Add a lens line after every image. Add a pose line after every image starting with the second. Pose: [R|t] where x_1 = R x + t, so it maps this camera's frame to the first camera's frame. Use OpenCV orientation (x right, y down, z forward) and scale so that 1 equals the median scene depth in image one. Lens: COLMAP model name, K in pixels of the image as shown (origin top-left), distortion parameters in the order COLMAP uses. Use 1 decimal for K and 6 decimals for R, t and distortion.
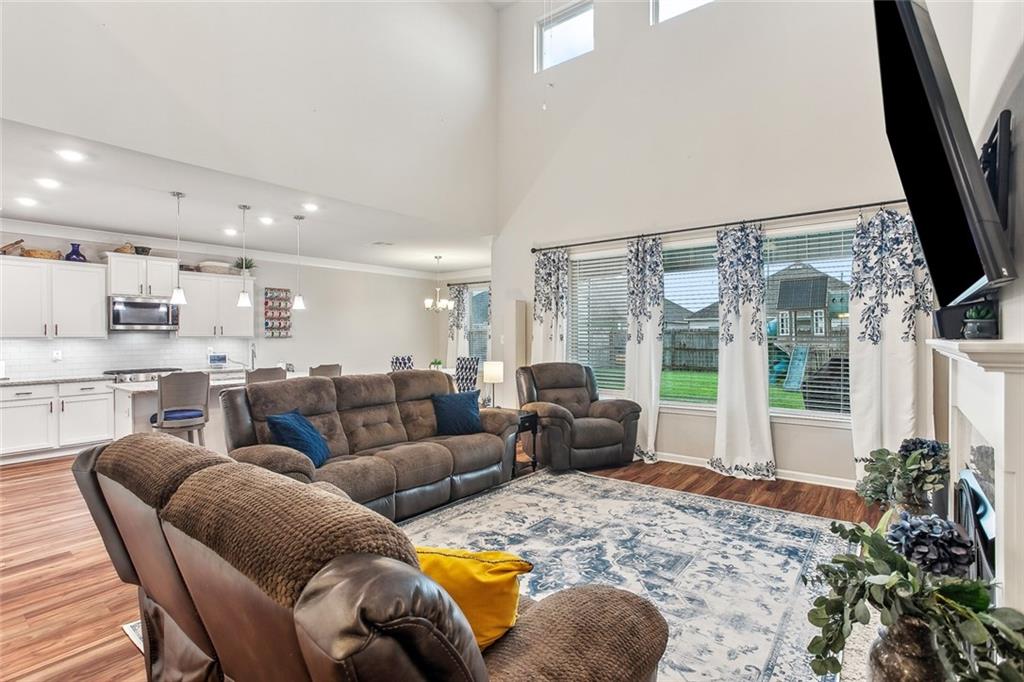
lens RADIAL K [[486.4, 0, 512.7], [0, 486.4, 346.5], [0, 0, 1]] dist [-0.012231, 0.000320]
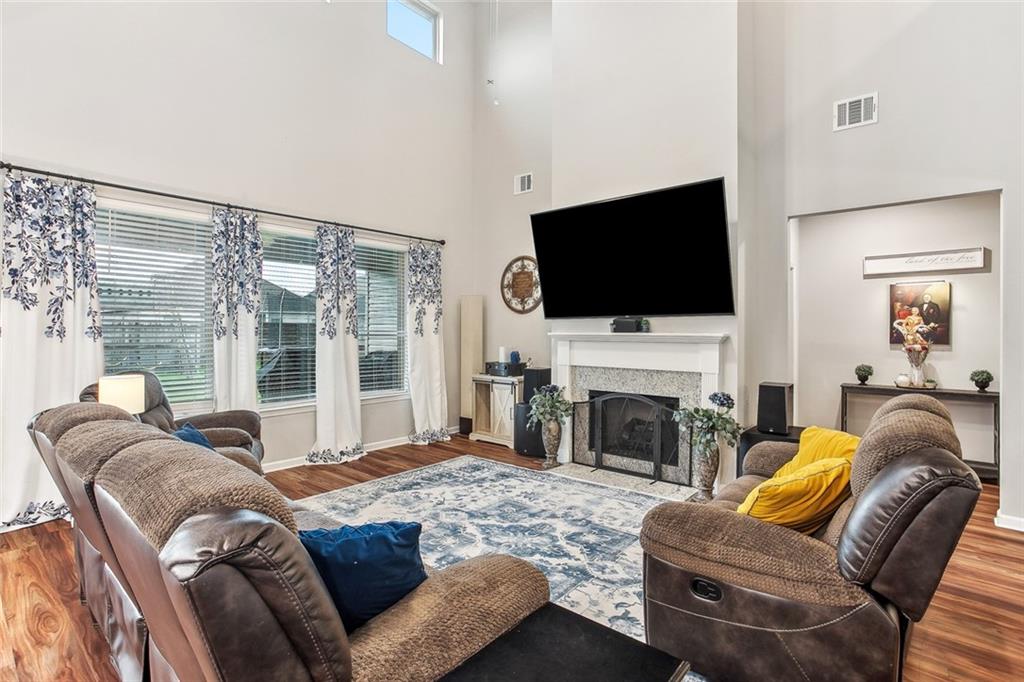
lens RADIAL K [[486.4, 0, 512.1], [0, 486.4, 331.3], [0, 0, 1]] dist [-0.012231, 0.000320]
pose [[0.053769, 0.000274, 0.998553, -0.747429], [0.013513, 0.999908, -0.001002, -0.016510], [-0.998462, 0.013548, 0.053760, 0.718405]]
